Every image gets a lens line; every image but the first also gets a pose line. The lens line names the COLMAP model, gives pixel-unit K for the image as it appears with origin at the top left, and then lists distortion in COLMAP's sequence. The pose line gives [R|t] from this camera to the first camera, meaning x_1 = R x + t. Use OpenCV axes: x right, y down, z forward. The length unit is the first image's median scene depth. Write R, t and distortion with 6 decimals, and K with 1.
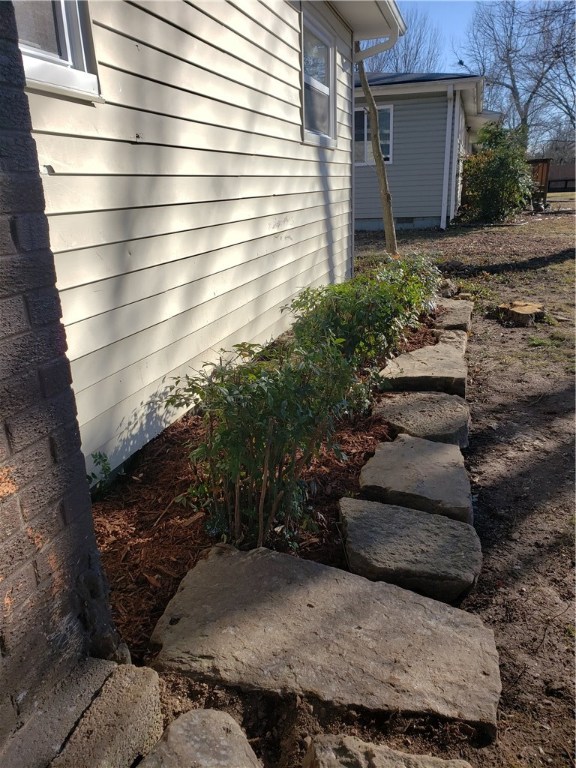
lens RADIAL K [[604.2, 0, 288.0], [0, 604.2, 384.0], [0, 0, 1]] dist [0.002273, 0.000834]
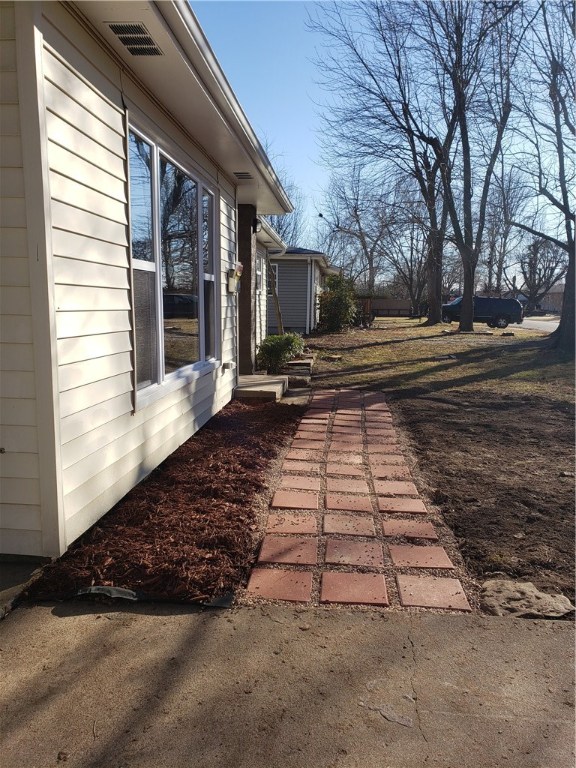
lens RADIAL K [[604.2, 0, 288.0], [0, 604.2, 384.0], [0, 0, 1]] dist [0.002273, 0.000834]
pose [[0.978556, 0.020178, 0.204991, -0.143305], [0.018289, 0.982749, -0.184040, 0.193079], [-0.205168, 0.183843, 0.961305, -0.600543]]
